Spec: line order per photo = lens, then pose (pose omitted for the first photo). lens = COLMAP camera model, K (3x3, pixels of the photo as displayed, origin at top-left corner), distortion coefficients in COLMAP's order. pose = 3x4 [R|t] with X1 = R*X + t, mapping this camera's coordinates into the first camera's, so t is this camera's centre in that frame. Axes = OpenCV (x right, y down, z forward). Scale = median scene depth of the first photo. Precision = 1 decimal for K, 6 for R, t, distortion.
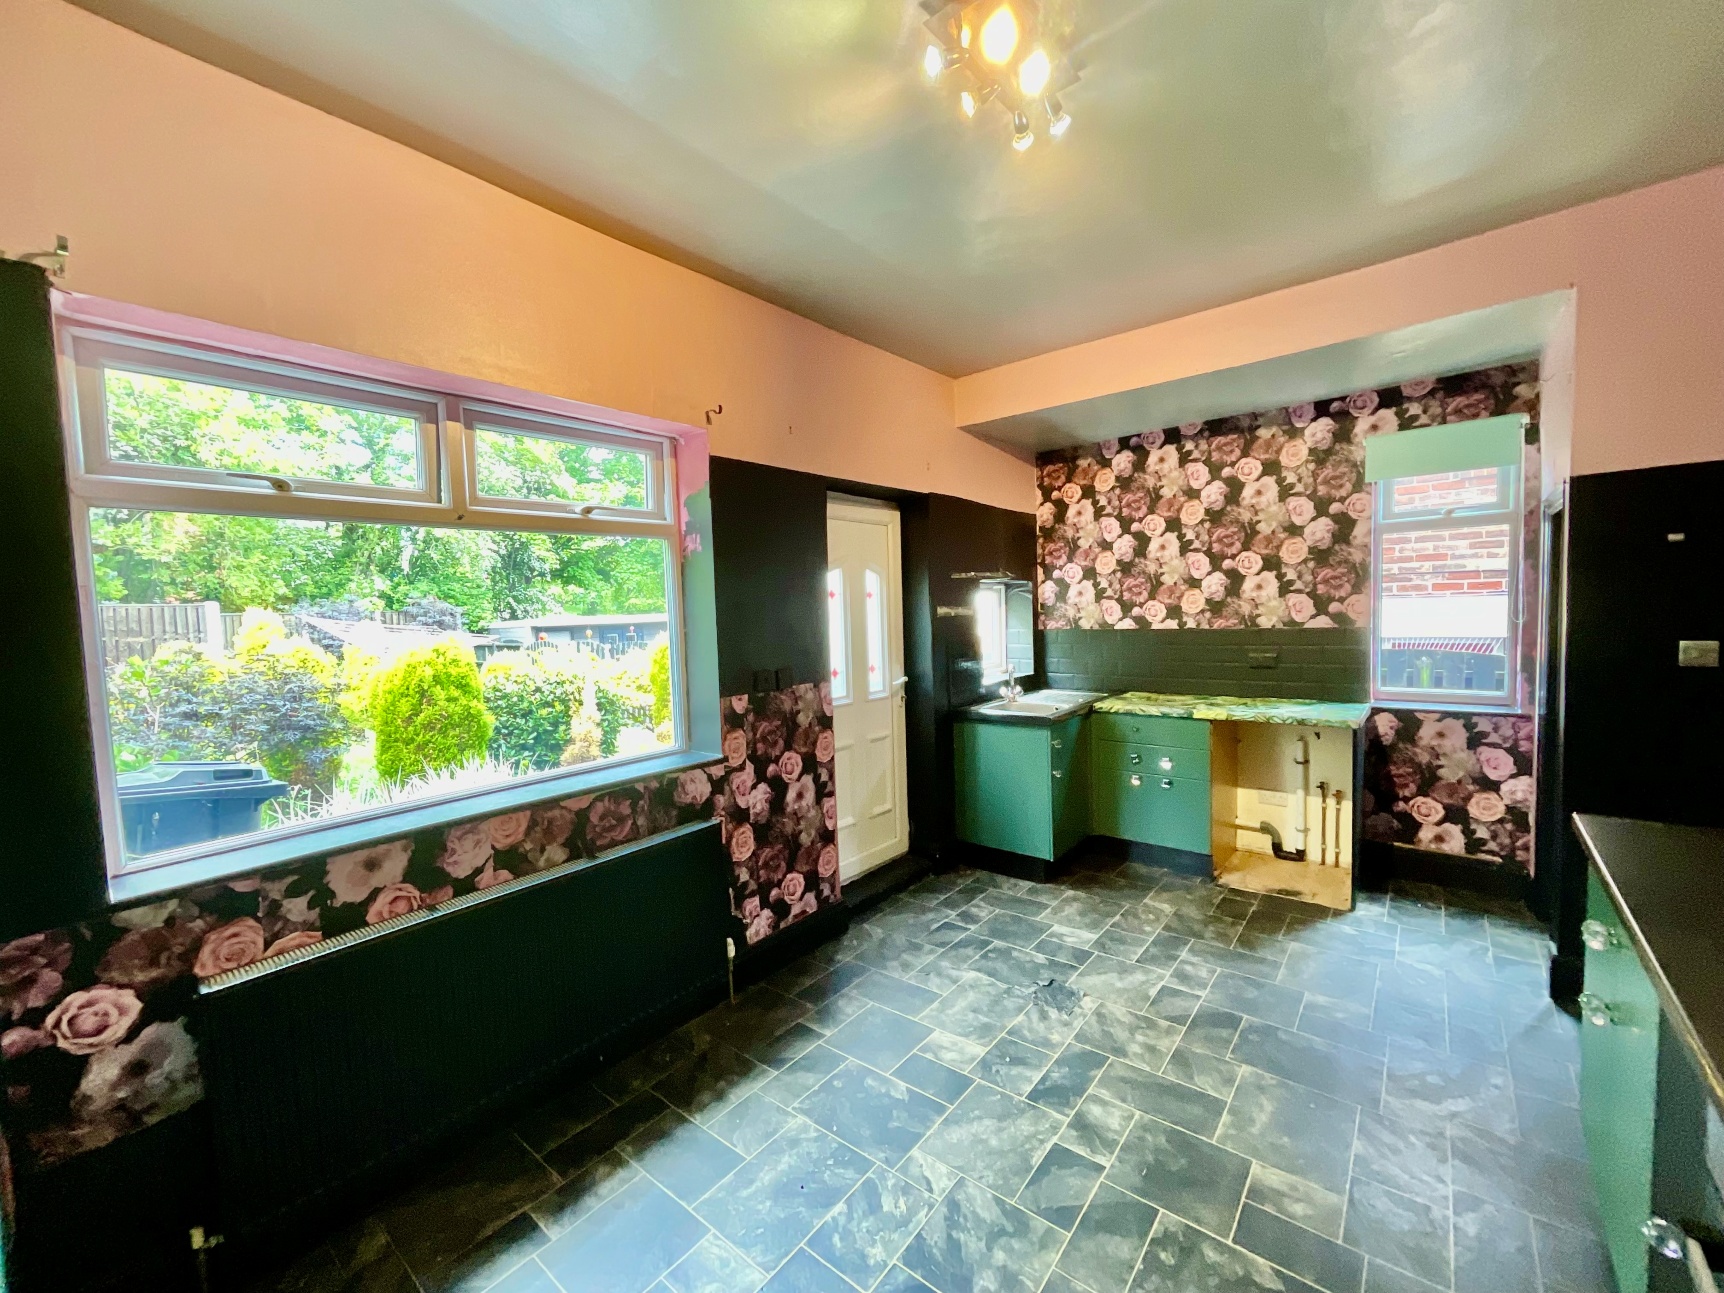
lens RADIAL K [[752.0, 0, 876.6], [0, 752.0, 651.4], [0, 0, 1]] dist [-0.000290, 0.009543]
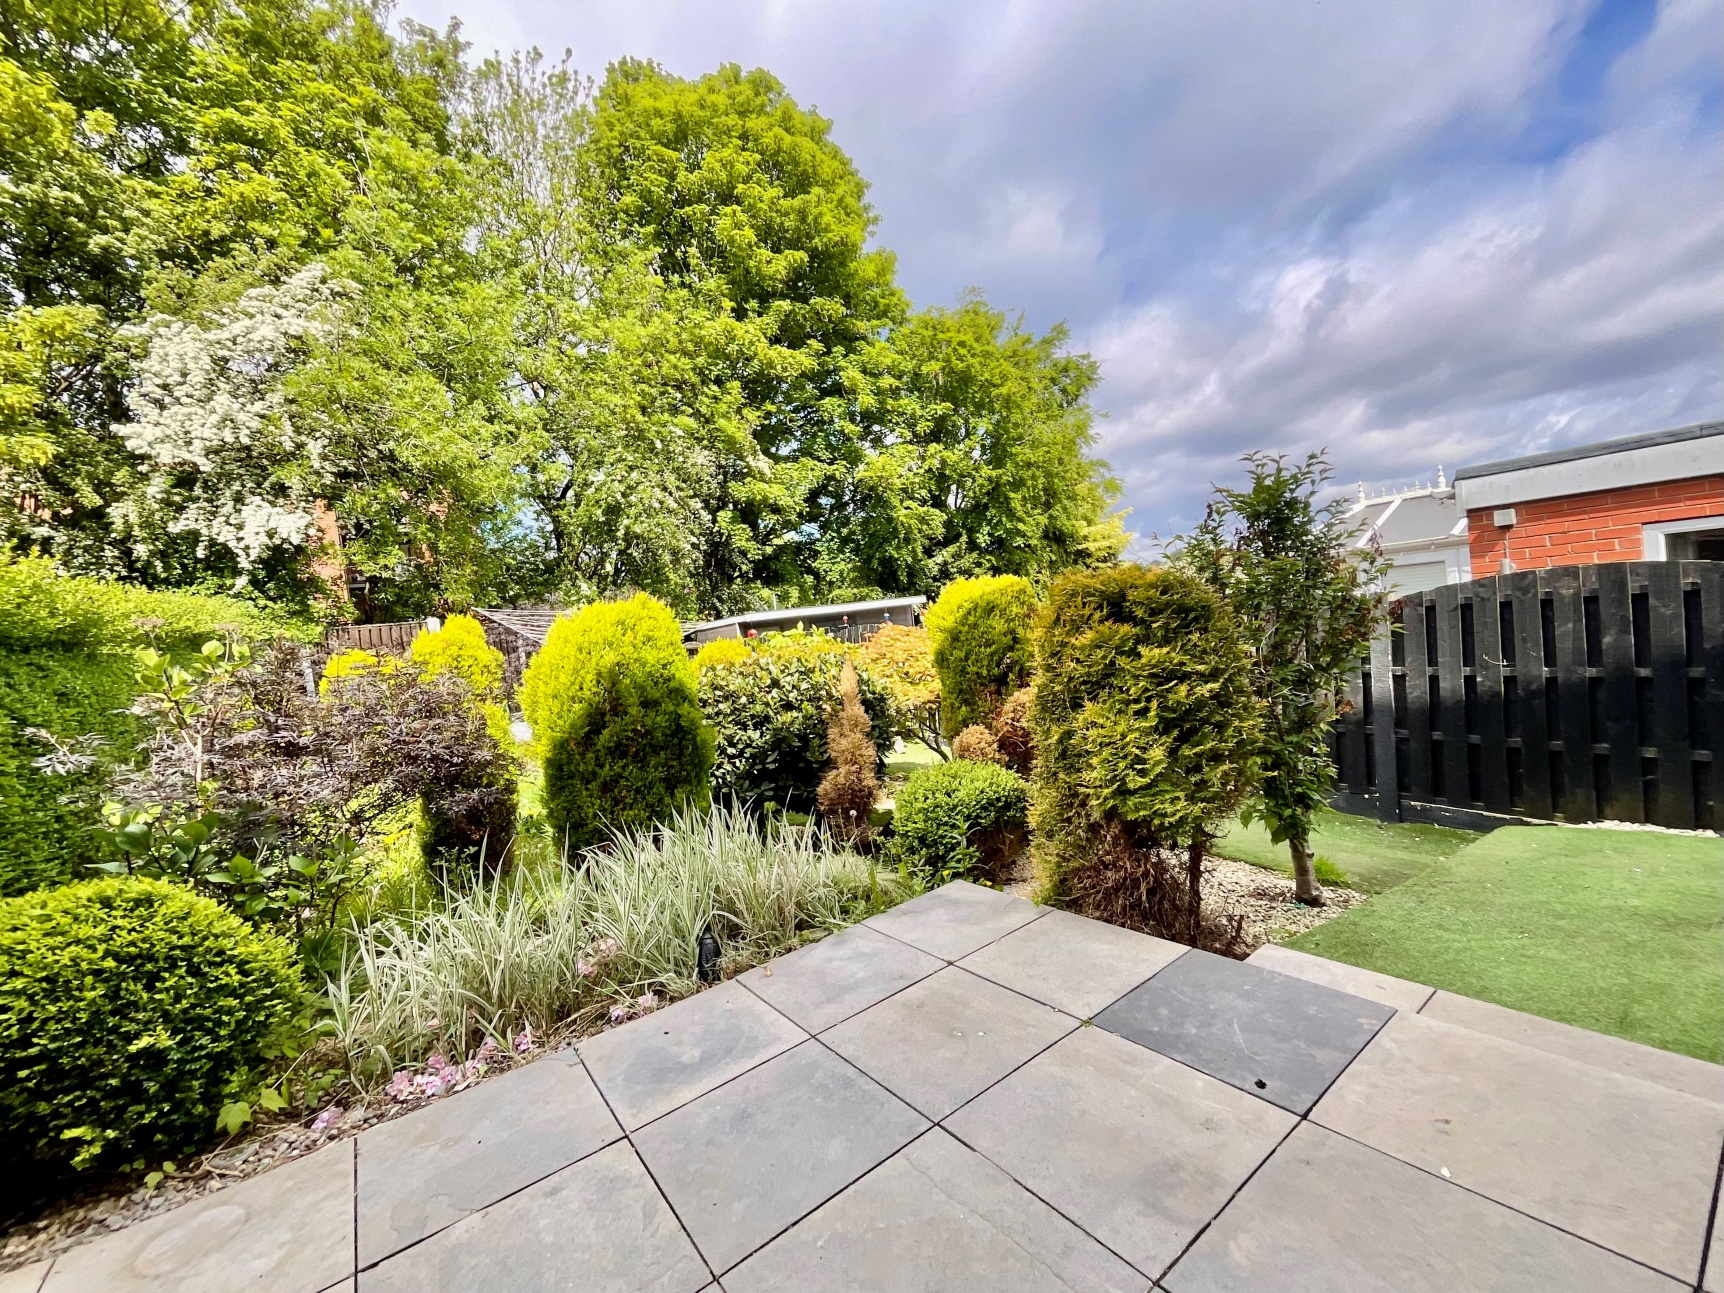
lens RADIAL K [[752.0, 0, 876.6], [0, 752.0, 651.4], [0, 0, 1]] dist [-0.000290, 0.009543]
pose [[0.969390, -0.064566, -0.236883, -0.211474], [0.065869, 0.997825, -0.002421, 0.030464], [0.236524, -0.013257, 0.971535, 0.397835]]
